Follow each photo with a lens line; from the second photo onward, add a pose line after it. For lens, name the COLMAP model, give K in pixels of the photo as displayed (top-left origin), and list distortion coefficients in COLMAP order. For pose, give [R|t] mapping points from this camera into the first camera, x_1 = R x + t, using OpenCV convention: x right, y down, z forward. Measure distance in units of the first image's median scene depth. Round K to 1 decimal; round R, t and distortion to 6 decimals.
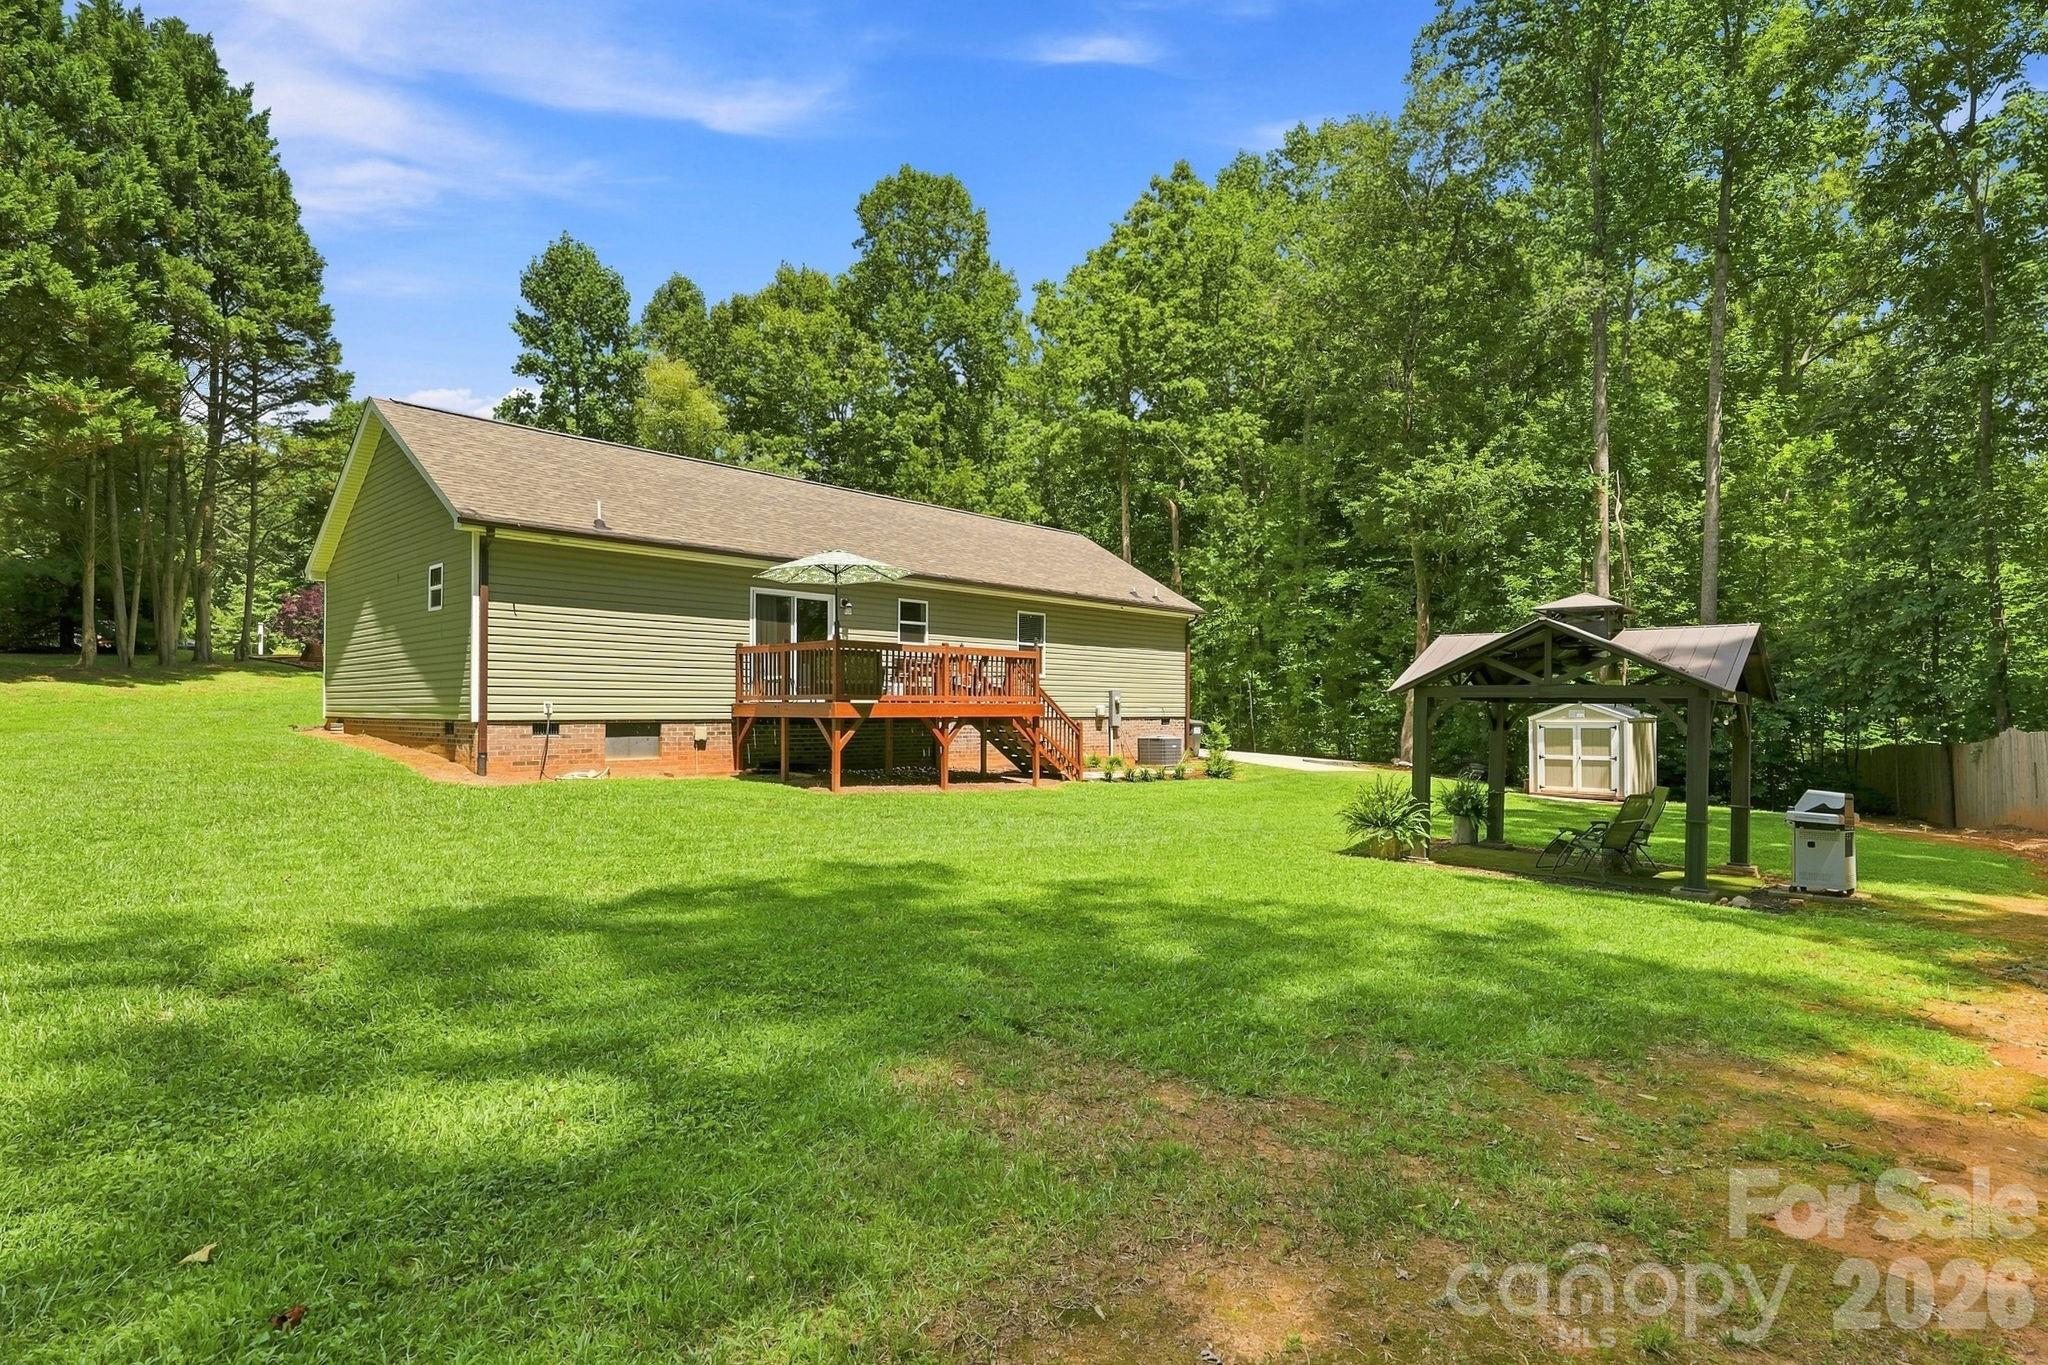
lens RADIAL K [[973.9, 0, 1024.0], [0, 973.9, 682.5], [0, 0, 1]] dist [-0.002877, -0.000326]
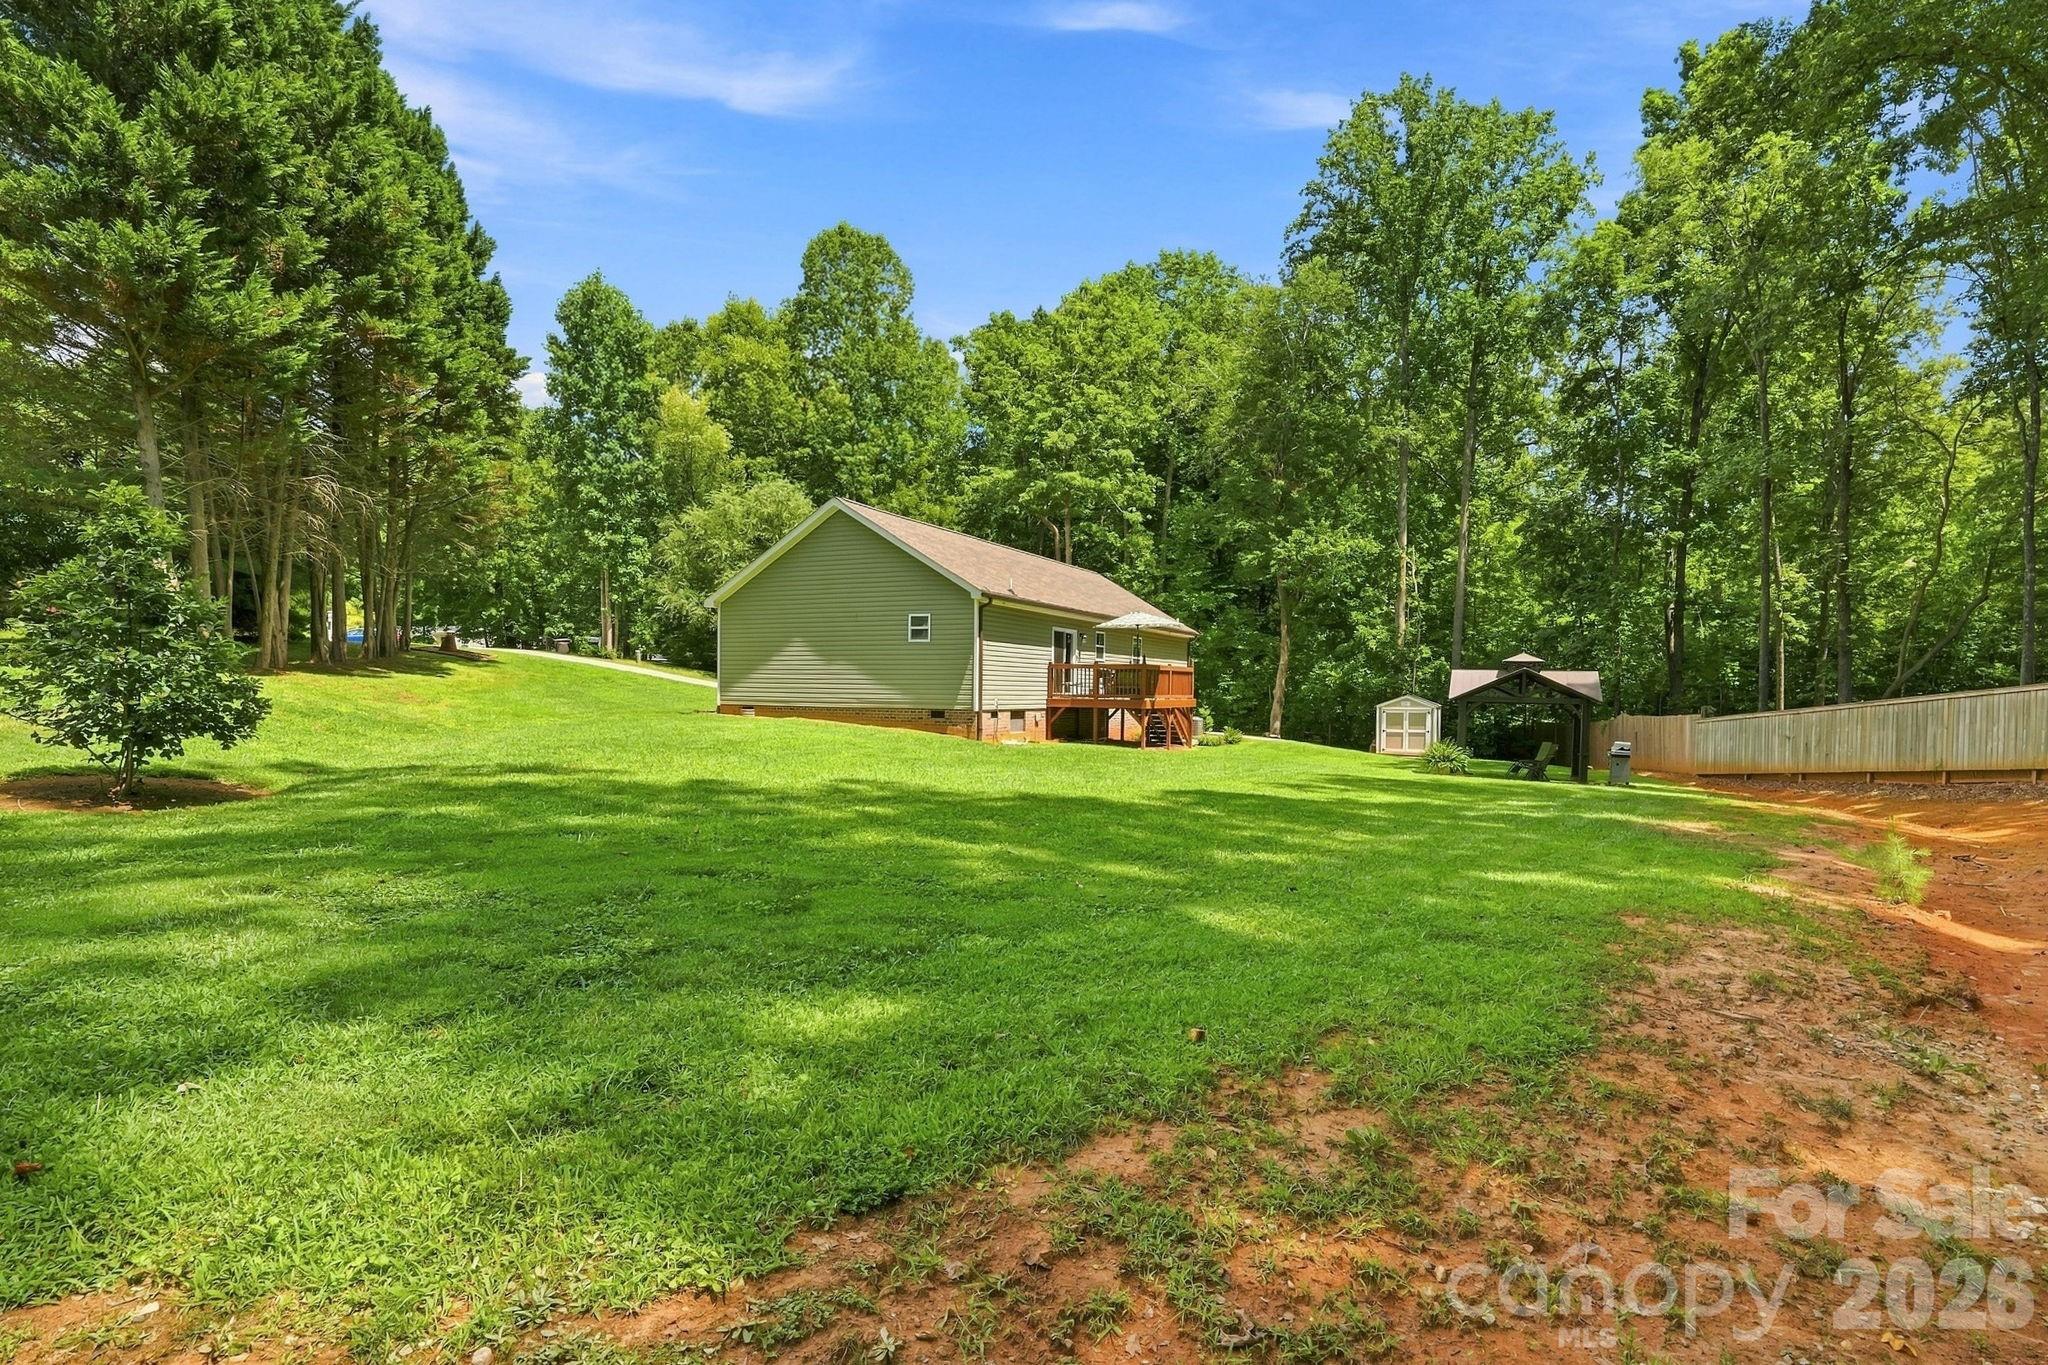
lens RADIAL K [[943.6, 0, 1022.8], [0, 943.6, 719.3], [0, 0, 1]] dist [-0.001754, -0.000113]
pose [[0.958645, -0.001367, 0.284600, -0.473355], [-0.014571, 0.998441, 0.053876, -0.017369], [-0.284230, -0.055794, 0.957131, -0.306778]]
